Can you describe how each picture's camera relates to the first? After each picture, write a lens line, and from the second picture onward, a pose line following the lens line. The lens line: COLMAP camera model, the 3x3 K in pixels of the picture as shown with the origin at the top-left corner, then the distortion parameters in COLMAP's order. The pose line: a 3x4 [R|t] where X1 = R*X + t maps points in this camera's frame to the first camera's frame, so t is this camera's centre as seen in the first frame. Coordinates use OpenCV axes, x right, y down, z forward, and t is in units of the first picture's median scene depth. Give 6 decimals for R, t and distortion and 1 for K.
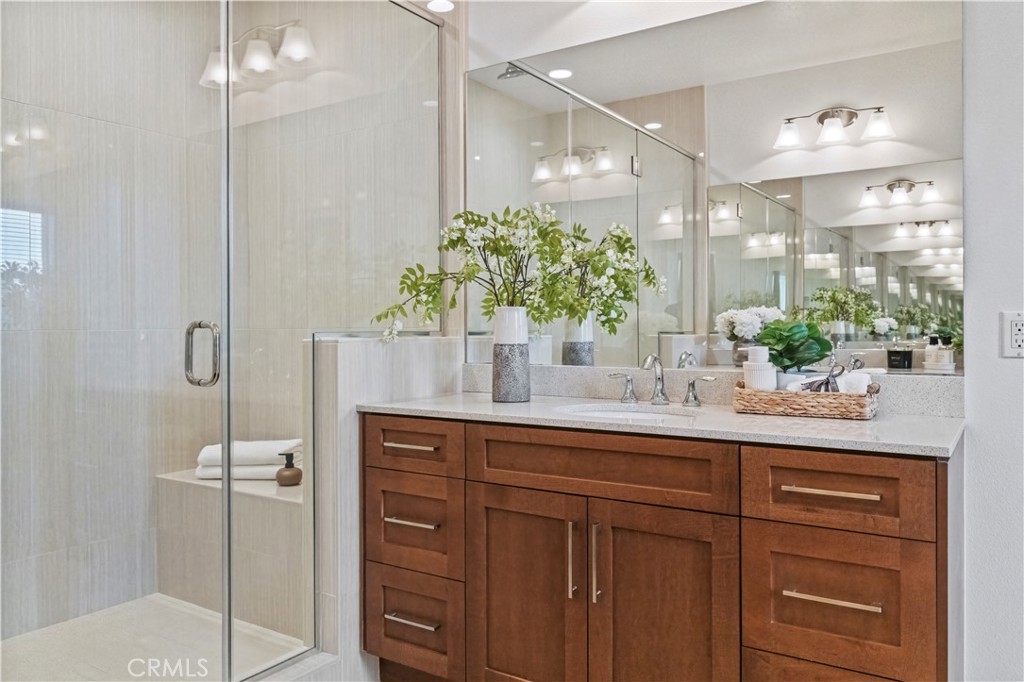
lens RADIAL K [[757.5, 0, 511.3], [0, 757.5, 328.9], [0, 0, 1]] dist [0.000308, 0.001576]
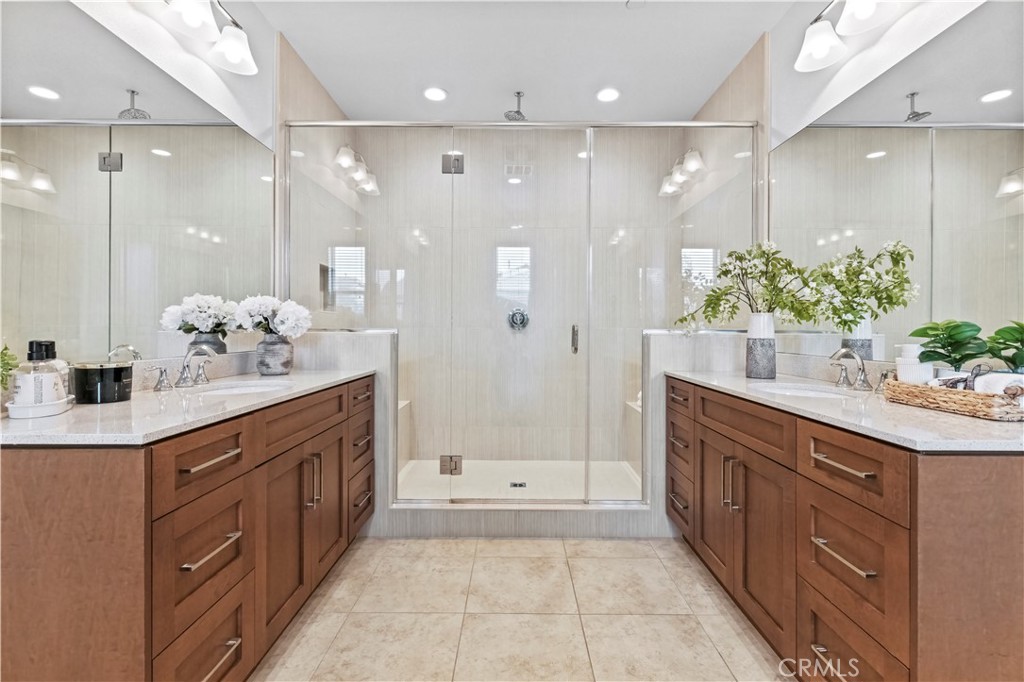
lens RADIAL K [[457.6, 0, 511.0], [0, 457.6, 337.0], [0, 0, 1]] dist [0.004336, -0.000390]
pose [[0.550561, 0.020524, -0.834543, 0.525270], [-0.009611, 0.999787, 0.018247, 0.005985], [0.834740, -0.002026, 0.550641, 0.127339]]
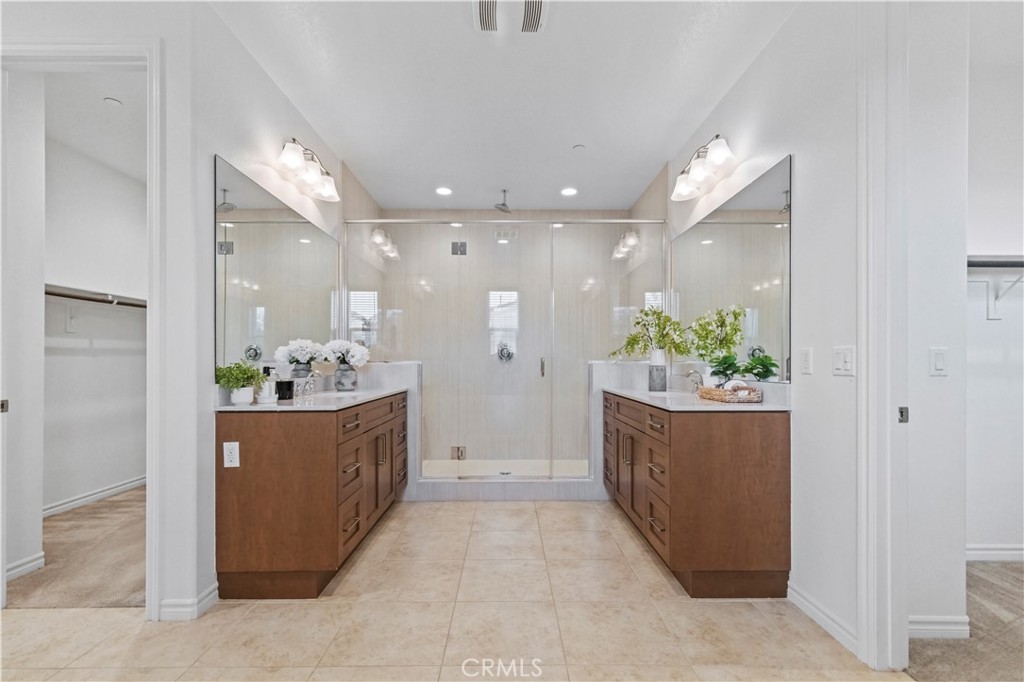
lens RADIAL K [[454.8, 0, 516.1], [0, 454.8, 364.5], [0, 0, 1]] dist [0.001085, -0.000072]
pose [[0.573804, 0.008432, -0.818949, 0.988278], [-0.005088, 0.999964, 0.006731, 0.010412], [0.818977, 0.000304, 0.573827, -0.158937]]
